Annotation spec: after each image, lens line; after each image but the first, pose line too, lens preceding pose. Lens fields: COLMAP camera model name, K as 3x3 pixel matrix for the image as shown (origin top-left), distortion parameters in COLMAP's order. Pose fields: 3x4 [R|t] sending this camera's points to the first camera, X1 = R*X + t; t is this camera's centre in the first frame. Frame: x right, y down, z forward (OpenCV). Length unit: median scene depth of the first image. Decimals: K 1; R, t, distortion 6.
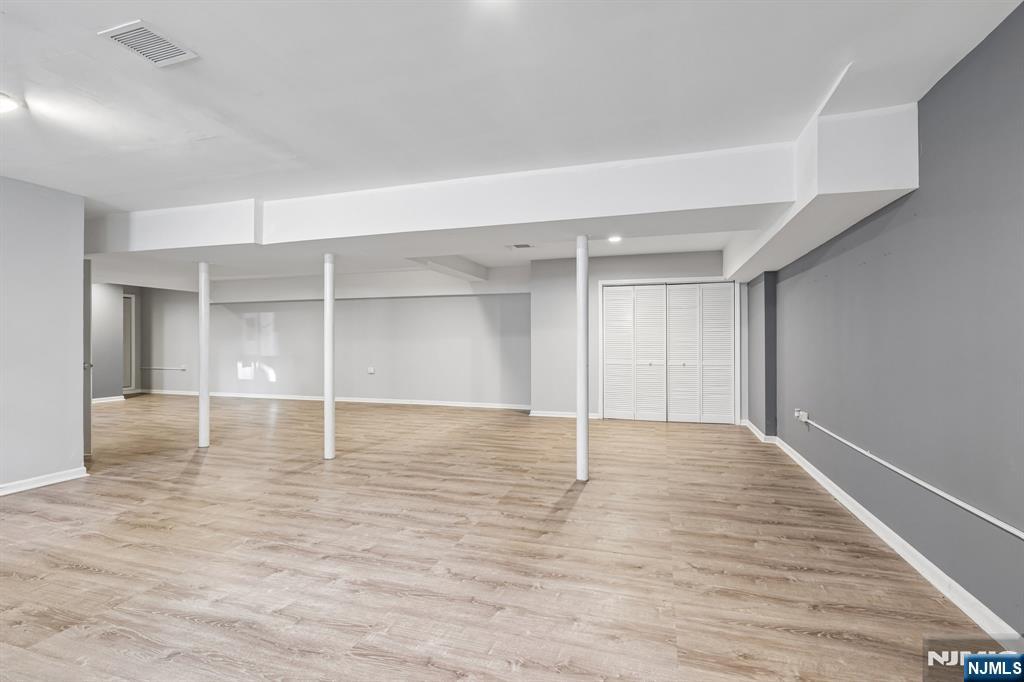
lens RADIAL K [[479.0, 0, 509.1], [0, 479.0, 339.6], [0, 0, 1]] dist [0.004796, 0.000215]
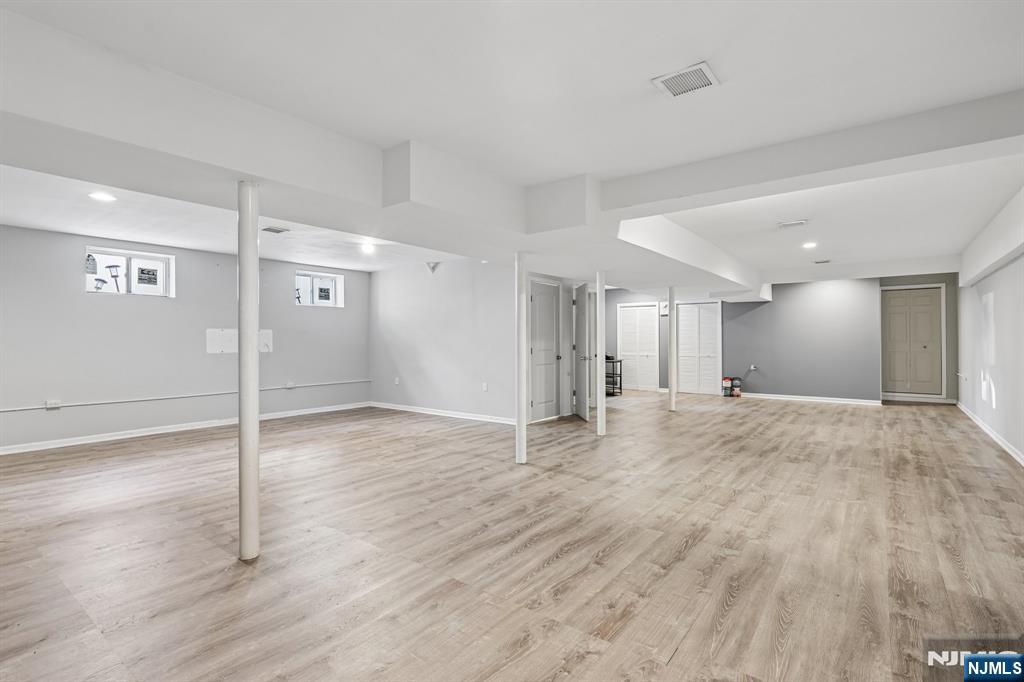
lens RADIAL K [[479.0, 0, 509.7], [0, 479.0, 341.7], [0, 0, 1]] dist [0.004796, 0.000215]
pose [[-0.342764, 0.004377, -0.939411, 0.611968], [0.006251, 0.999978, 0.002379, 0.000189], [0.939401, -0.005057, -0.342783, 1.477607]]
